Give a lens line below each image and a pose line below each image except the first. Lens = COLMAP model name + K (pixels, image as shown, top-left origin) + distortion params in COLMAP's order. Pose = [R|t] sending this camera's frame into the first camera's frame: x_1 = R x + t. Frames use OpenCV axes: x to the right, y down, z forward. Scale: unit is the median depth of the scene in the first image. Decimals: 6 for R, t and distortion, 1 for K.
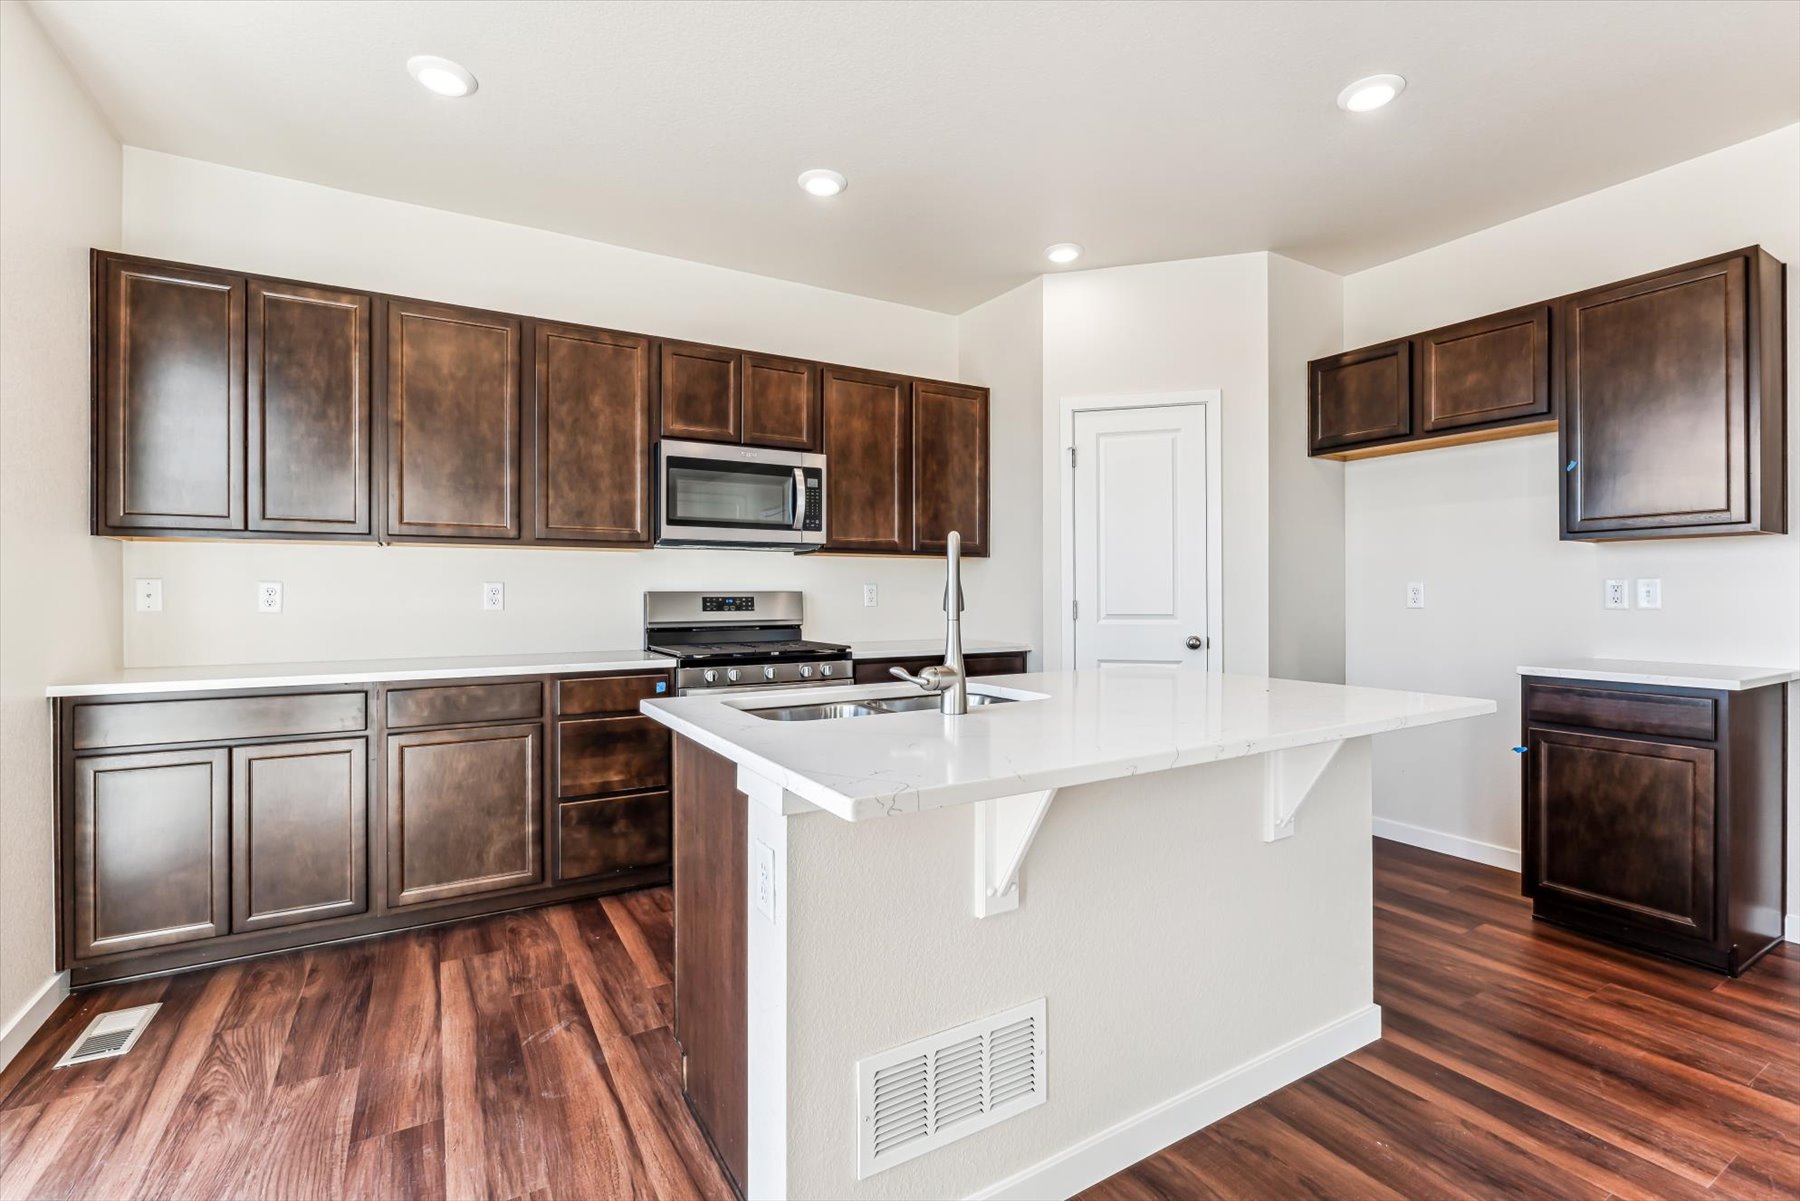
lens RADIAL K [[809.3, 0, 908.0], [0, 809.3, 588.3], [0, 0, 1]] dist [-0.005361, -0.000644]
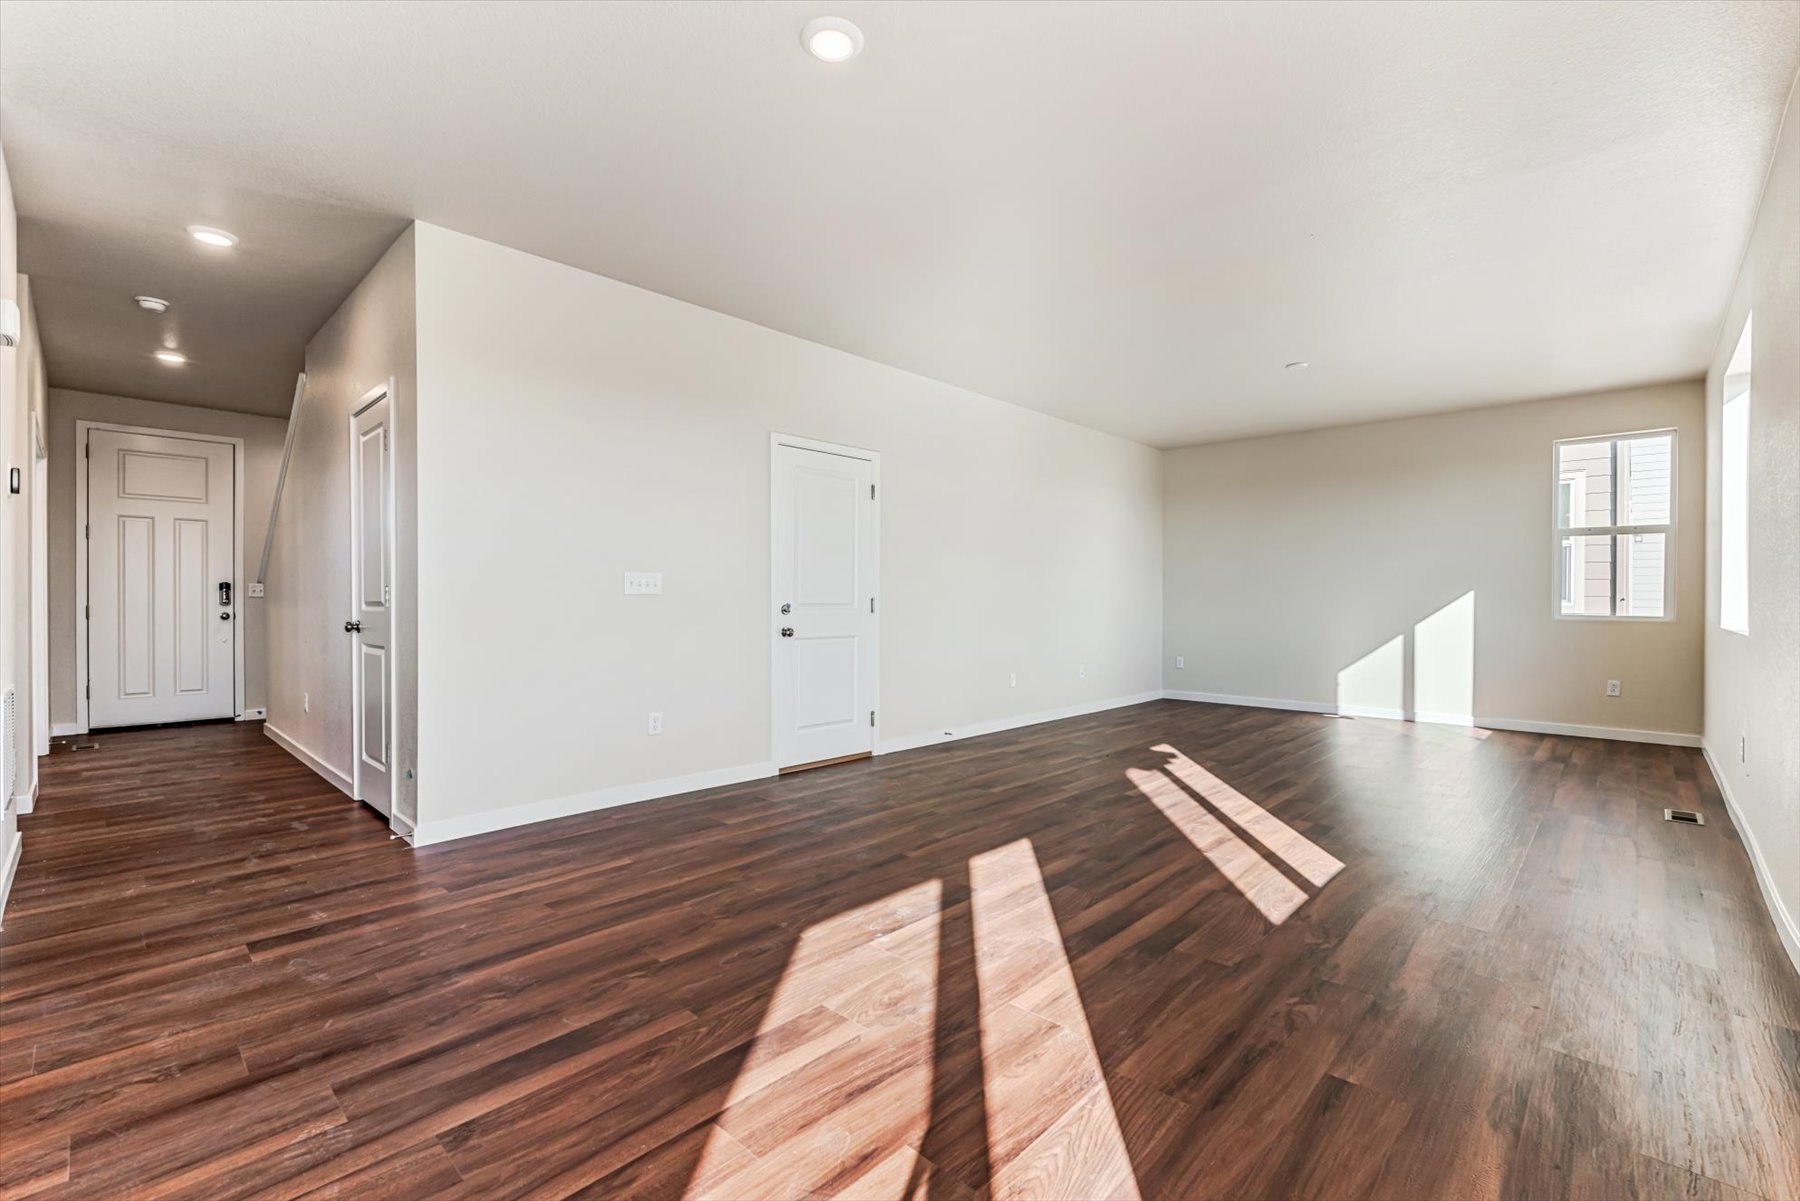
lens RADIAL K [[778.7, 0, 902.8], [0, 778.7, 606.7], [0, 0, 1]] dist [-0.007133, 0.000300]
pose [[-0.269288, -0.005237, 0.963045, -0.070326], [-0.006963, 0.999970, 0.003491, 0.027922], [-0.963034, -0.005766, -0.269317, 0.143784]]
